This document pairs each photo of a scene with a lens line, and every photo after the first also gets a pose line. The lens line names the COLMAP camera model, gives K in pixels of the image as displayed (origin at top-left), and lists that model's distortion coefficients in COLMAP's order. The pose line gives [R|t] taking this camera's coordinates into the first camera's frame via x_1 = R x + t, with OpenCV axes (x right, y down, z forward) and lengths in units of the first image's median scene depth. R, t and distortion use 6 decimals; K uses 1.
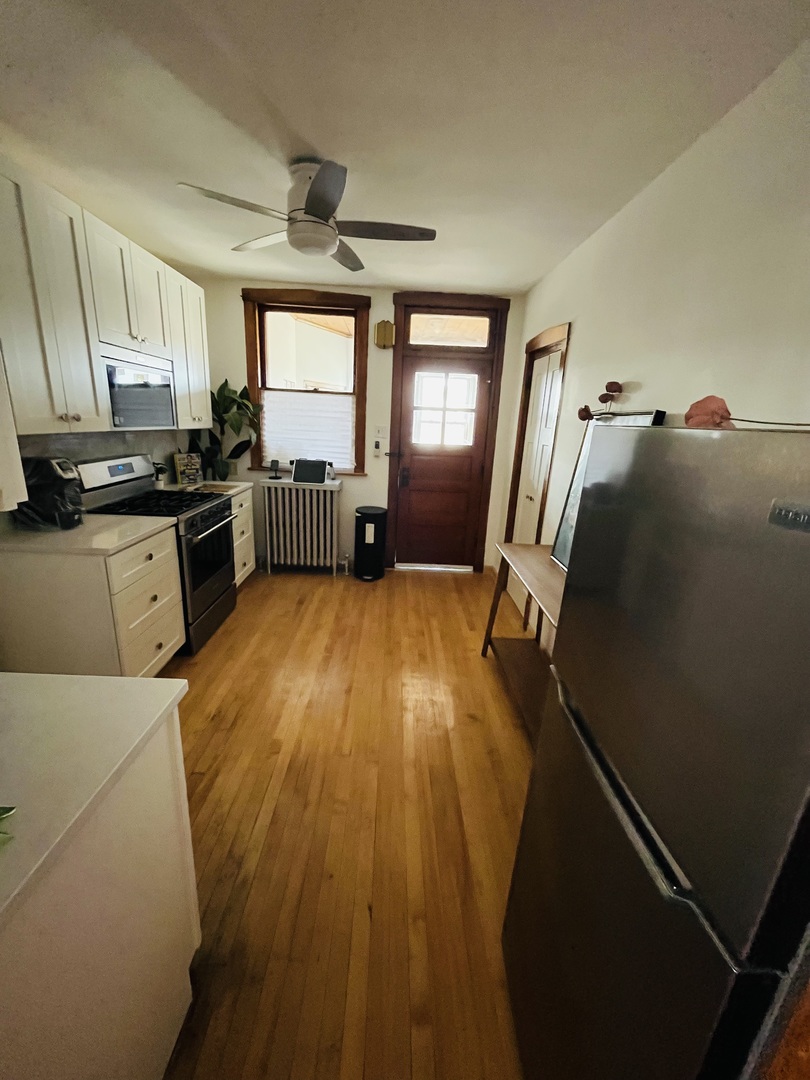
lens RADIAL K [[433.6, 0, 400.7], [0, 433.6, 538.3], [0, 0, 1]] dist [-0.002296, -0.000328]
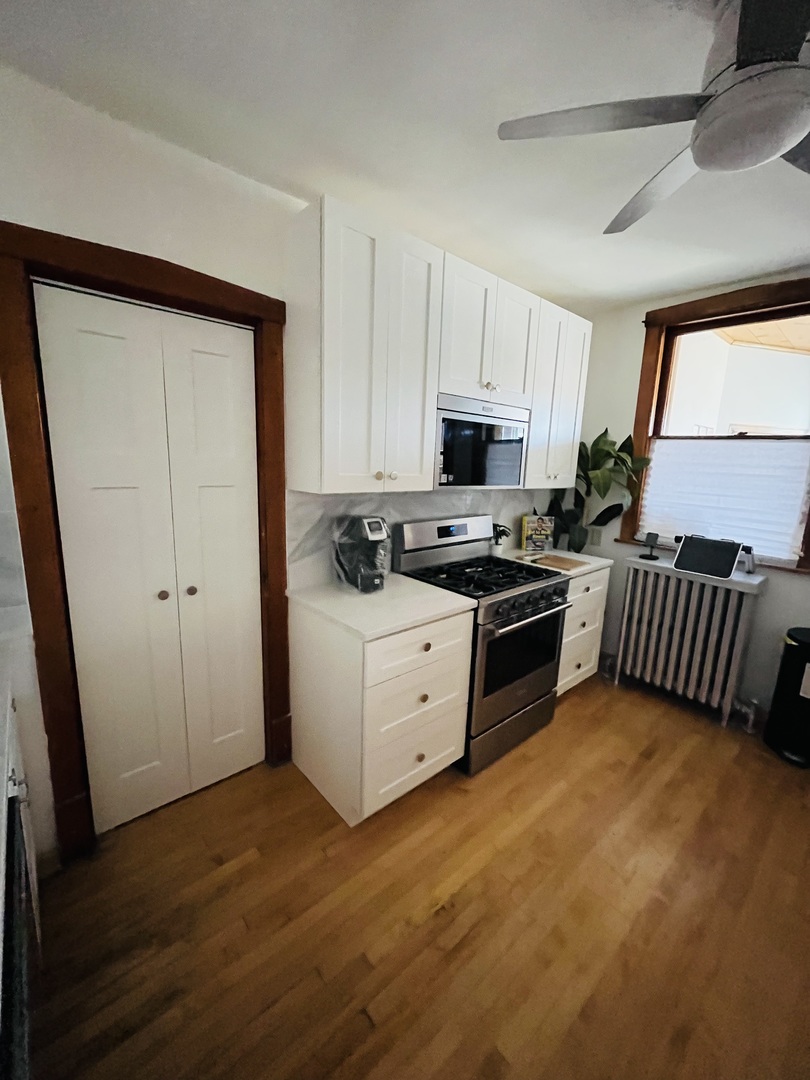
lens RADIAL K [[433.6, 0, 405.7], [0, 433.6, 540.6], [0, 0, 1]] dist [-0.002296, -0.000328]
pose [[0.650827, 0.119194, -0.749811, -0.018190], [-0.206428, 0.978175, -0.023681, -0.071379], [0.730624, 0.170195, 0.661228, 0.243295]]
